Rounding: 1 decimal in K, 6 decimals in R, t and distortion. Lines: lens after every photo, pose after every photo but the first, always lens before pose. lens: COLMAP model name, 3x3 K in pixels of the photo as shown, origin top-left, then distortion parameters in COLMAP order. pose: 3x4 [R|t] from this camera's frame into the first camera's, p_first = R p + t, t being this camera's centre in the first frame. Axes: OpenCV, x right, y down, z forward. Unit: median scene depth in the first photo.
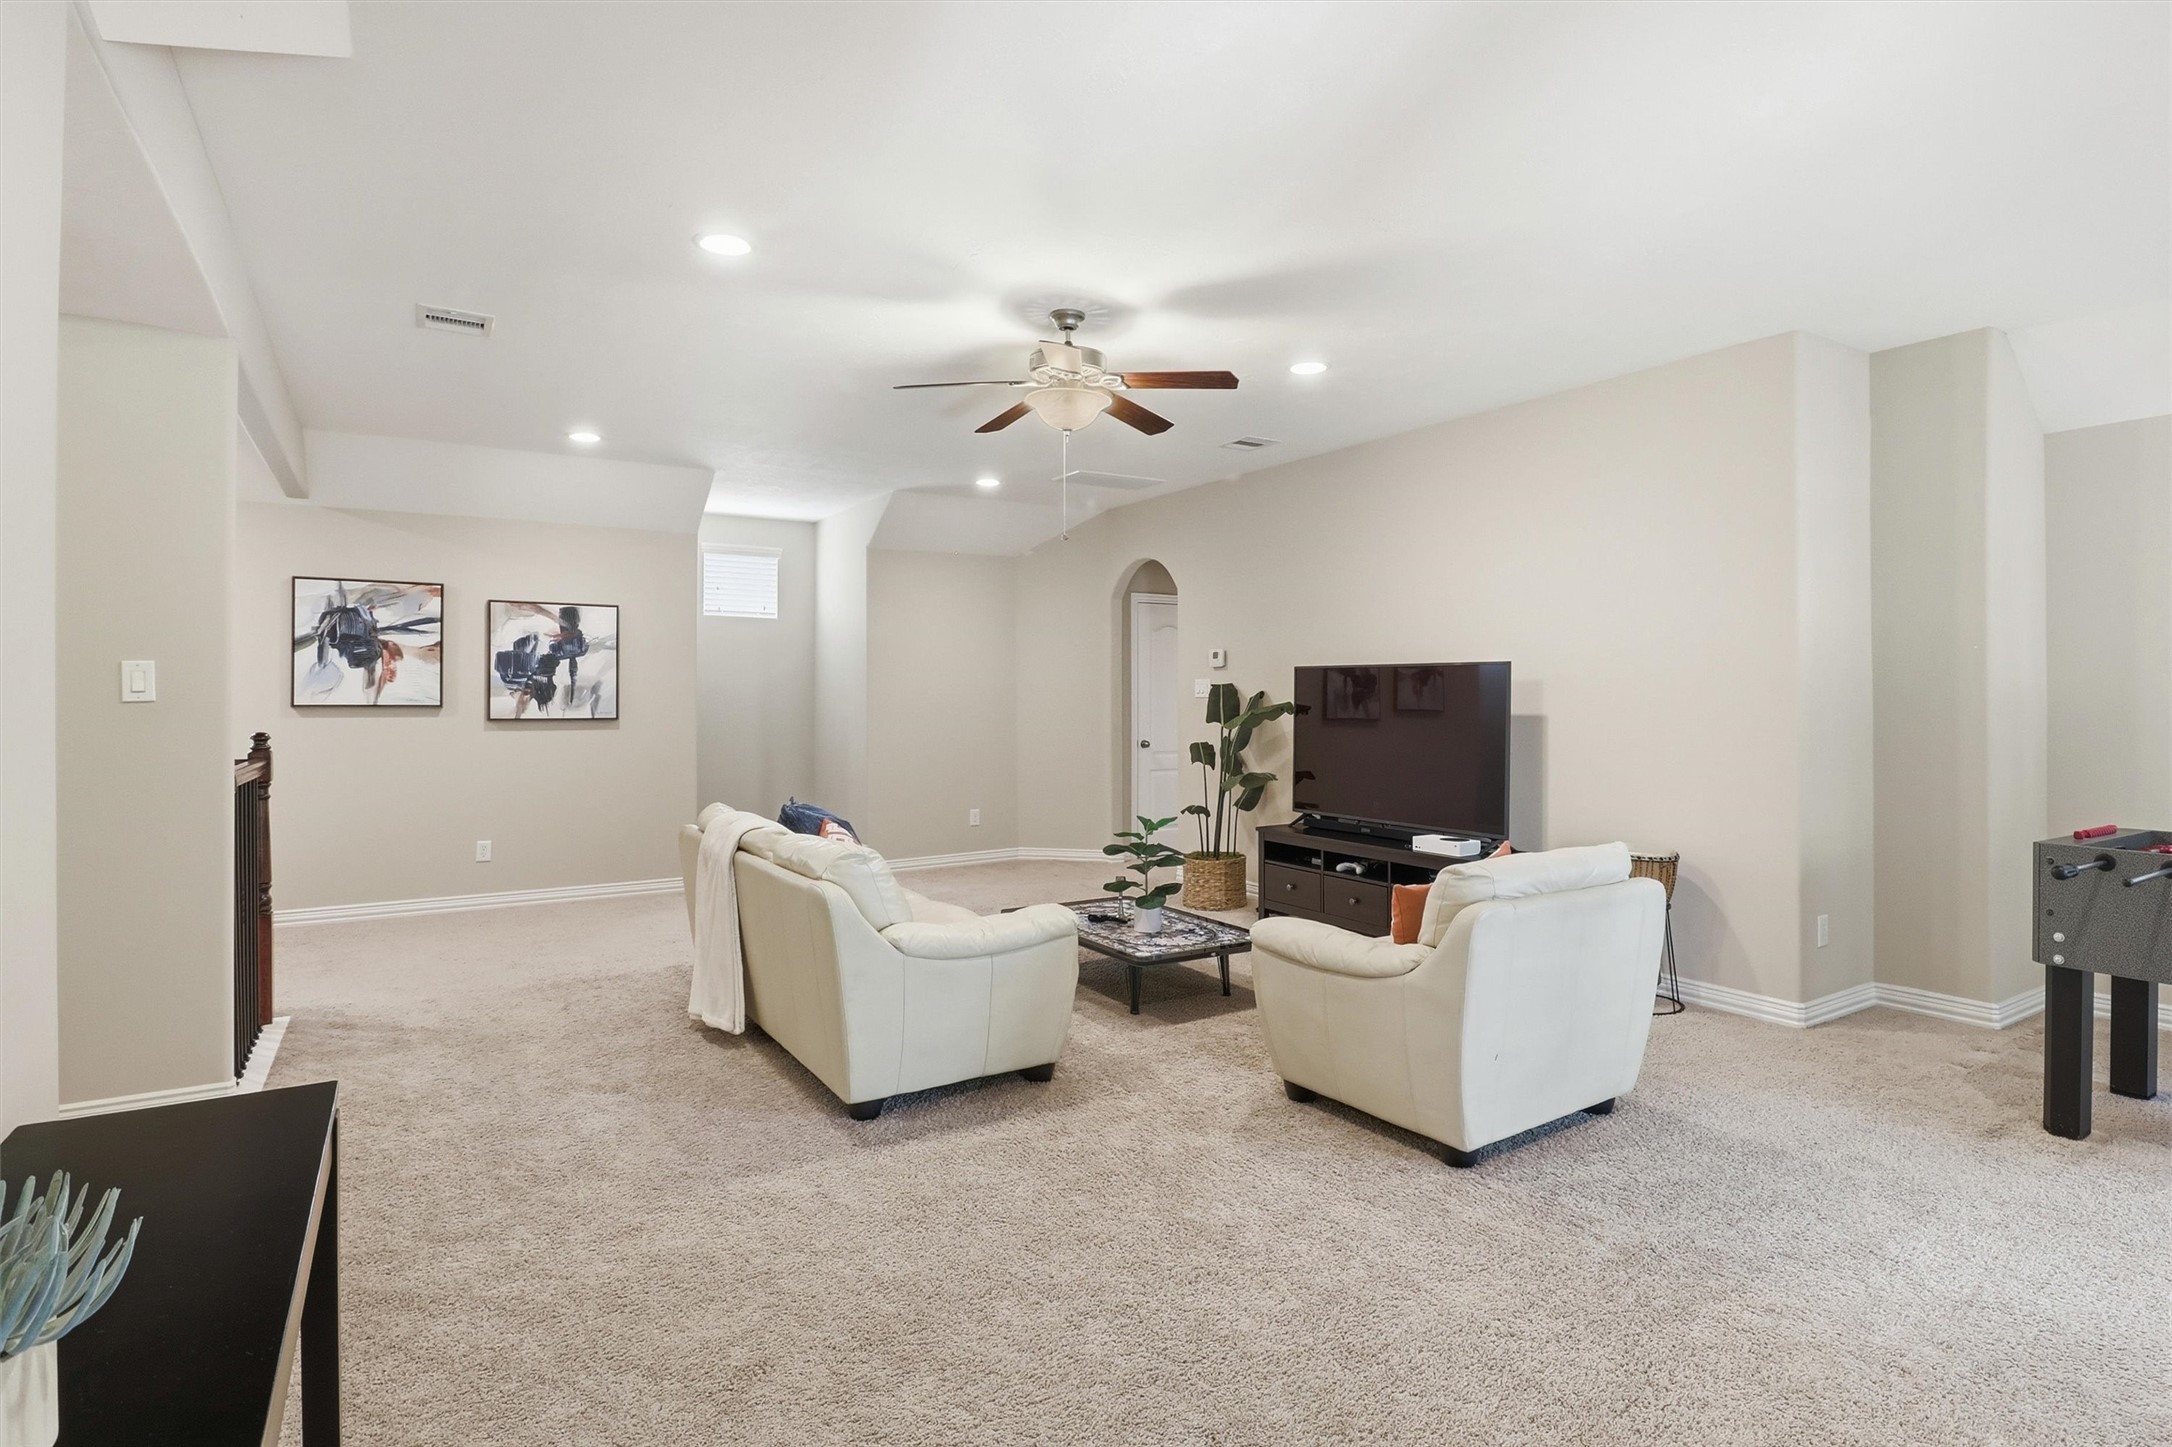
lens RADIAL K [[1113.6, 0, 1085.4], [0, 1113.6, 700.1], [0, 0, 1]] dist [0.003161, -0.000059]
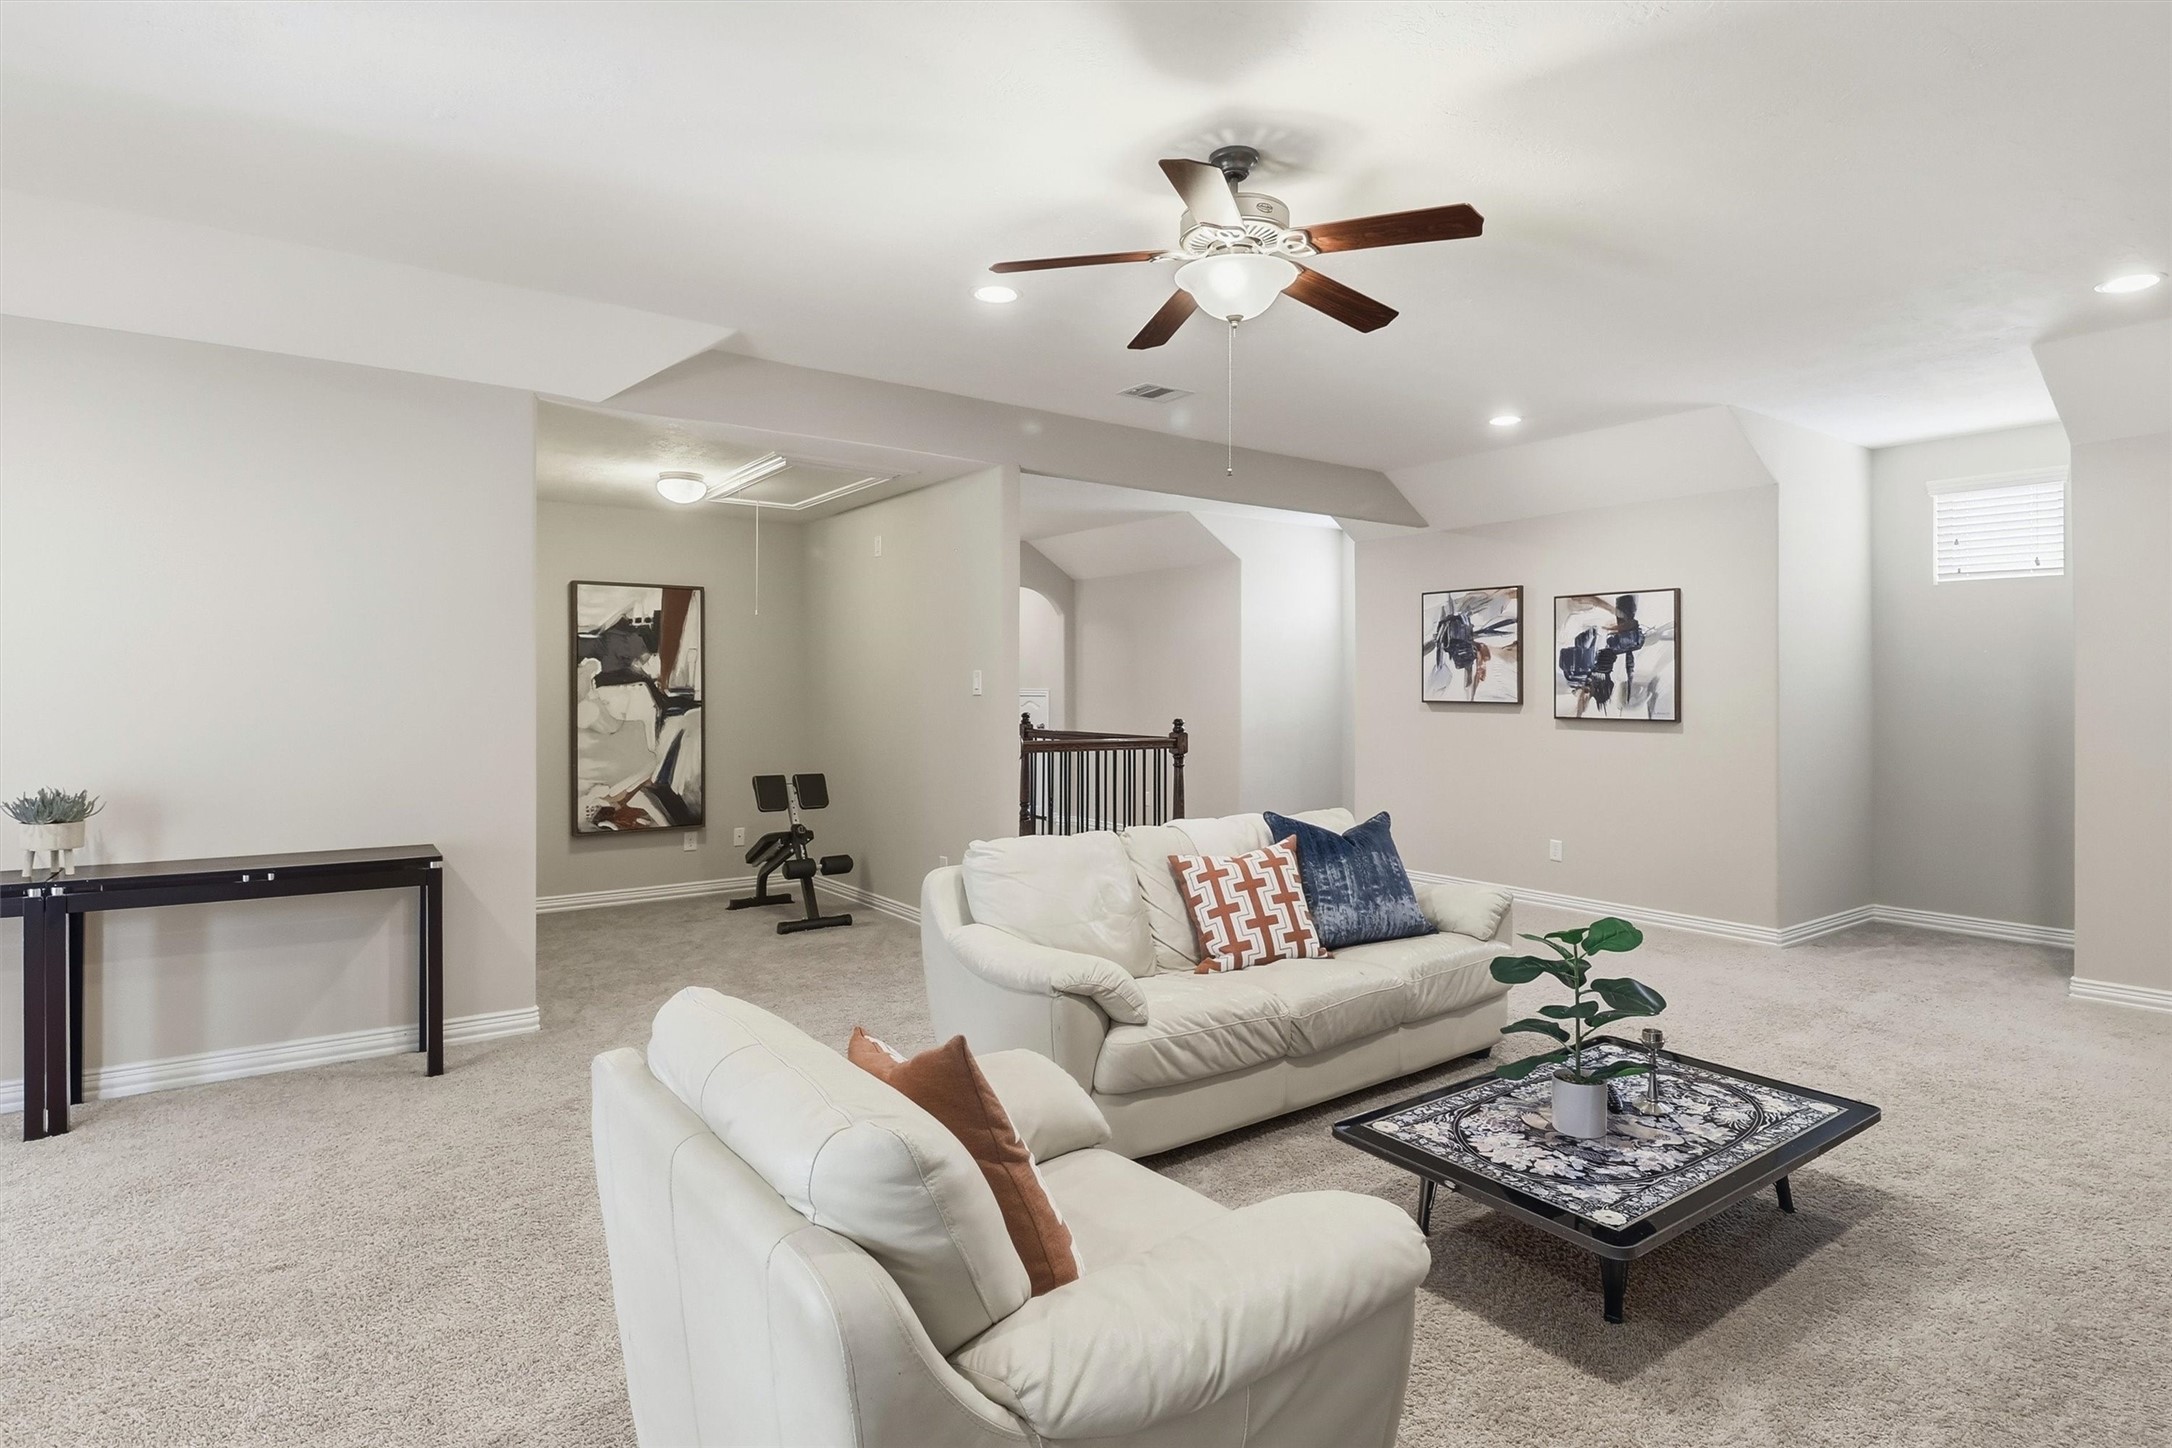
lens RADIAL K [[1155.0, 0, 1082.6], [0, 1155.0, 684.9], [0, 0, 1]] dist [-0.001093, -0.003333]
pose [[0.065254, -0.004999, -0.997856, 0.465145], [-0.004711, 0.999975, -0.005317, -0.004293], [0.997858, 0.005048, 0.065229, 0.523736]]
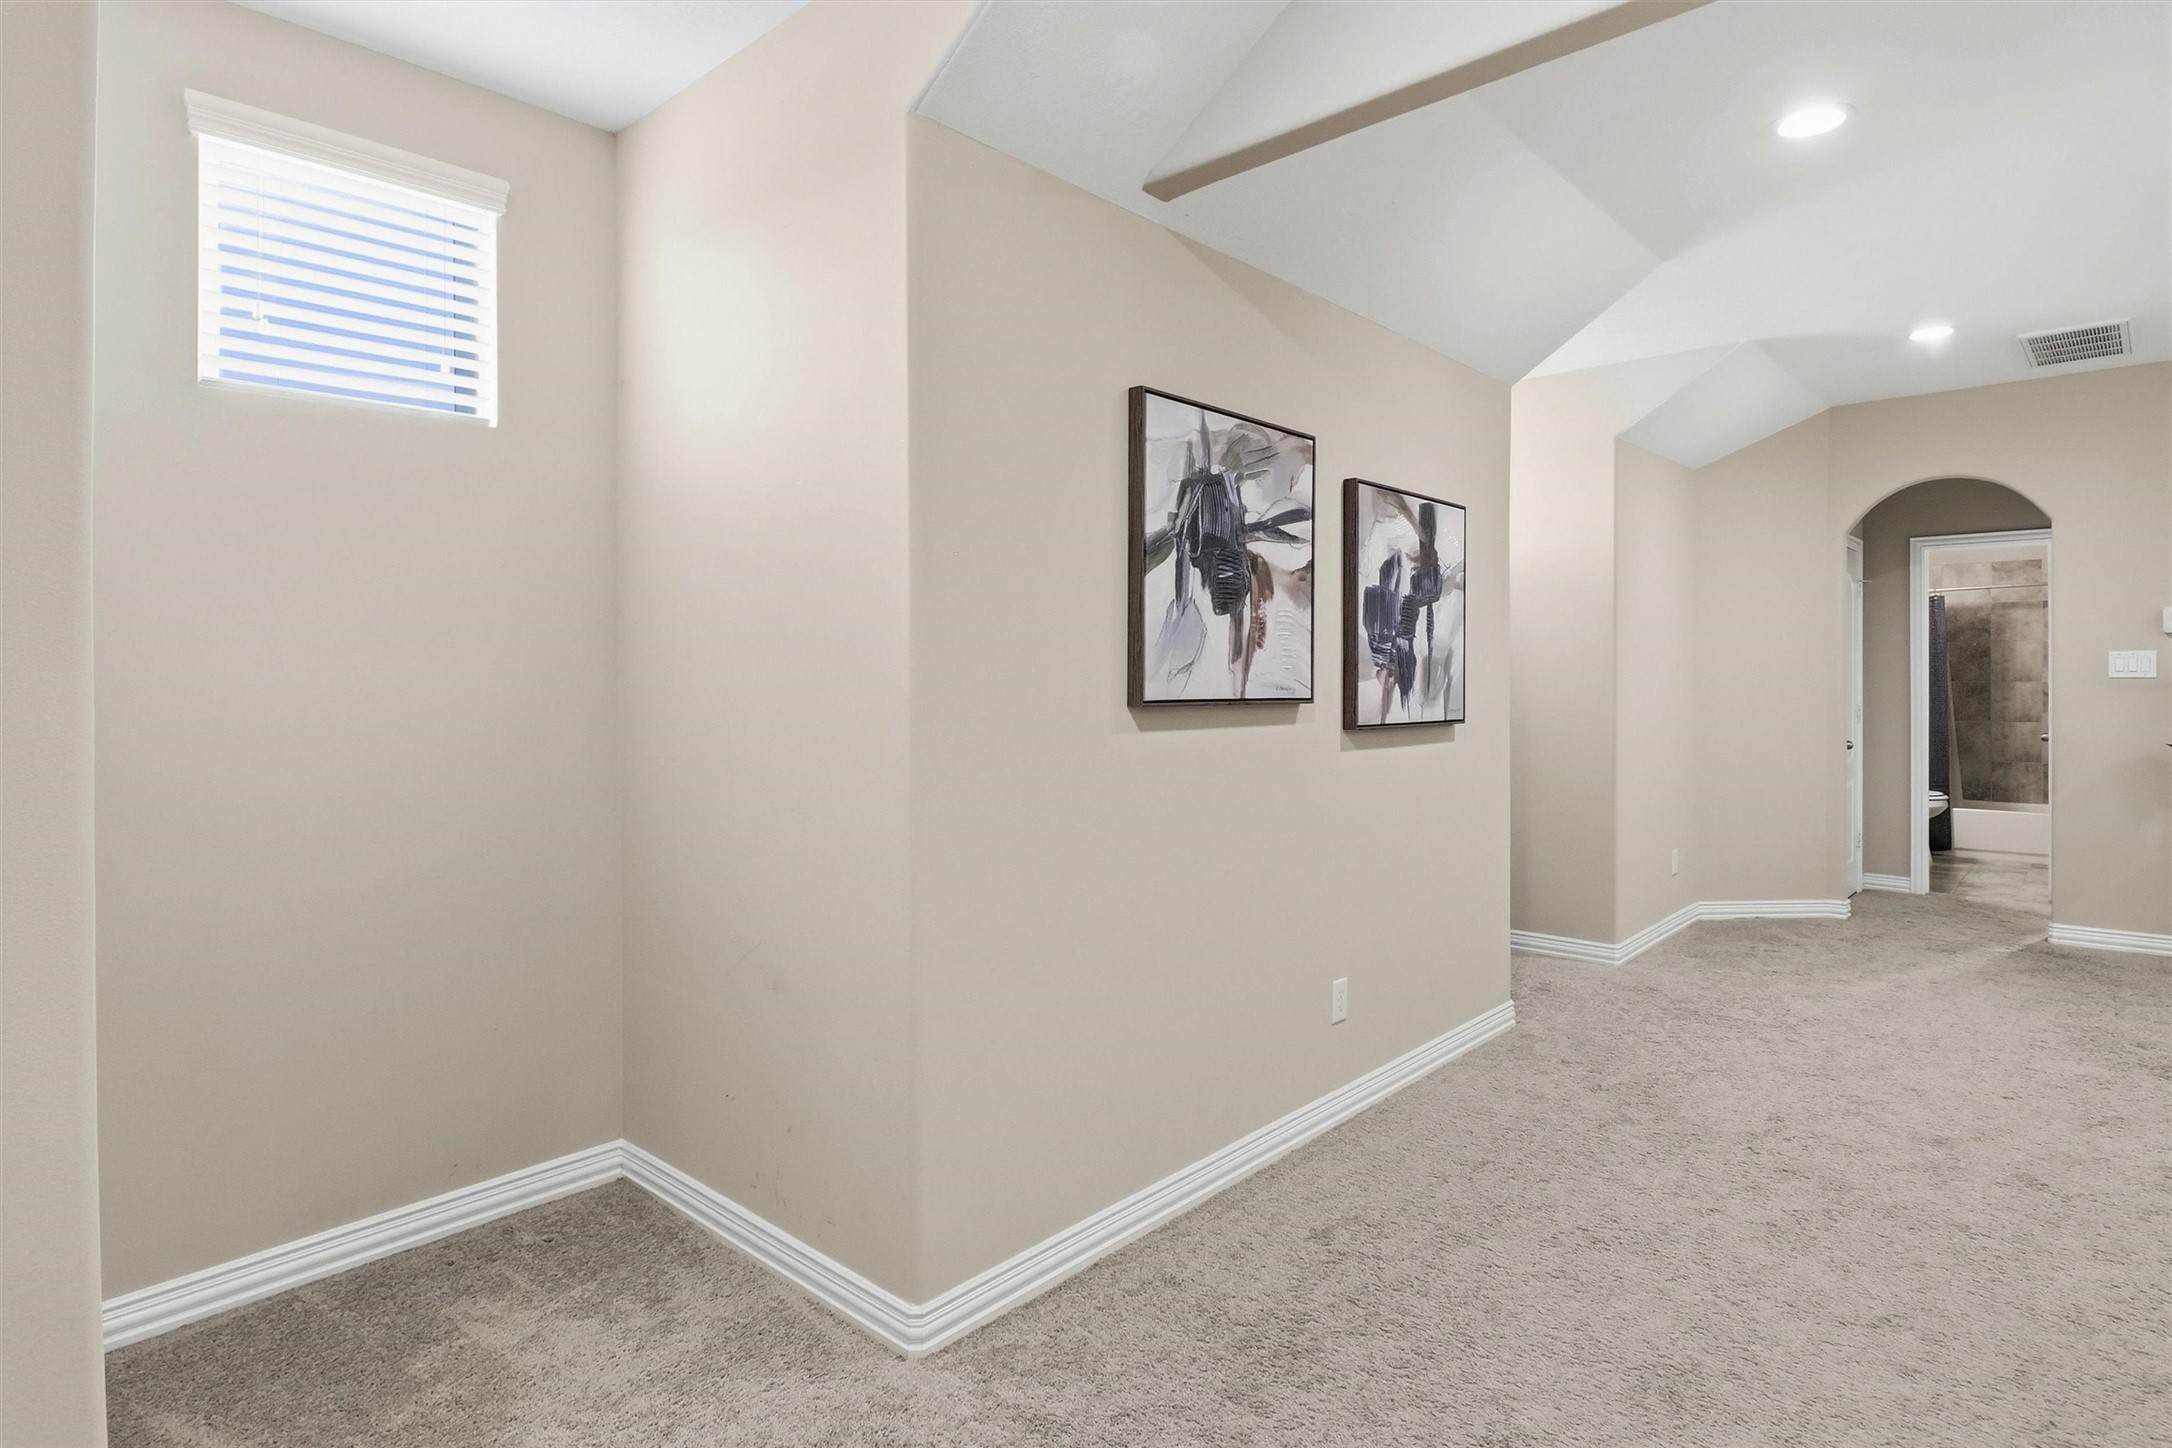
lens RADIAL K [[1155.0, 0, 1109.2], [0, 1155.0, 689.4], [0, 0, 1]] dist [-0.001093, -0.003333]
pose [[0.957333, -0.008293, 0.288869, -0.794293], [0.007031, 0.999961, 0.005408, -0.002365], [-0.288902, -0.003146, 0.957353, 0.560493]]
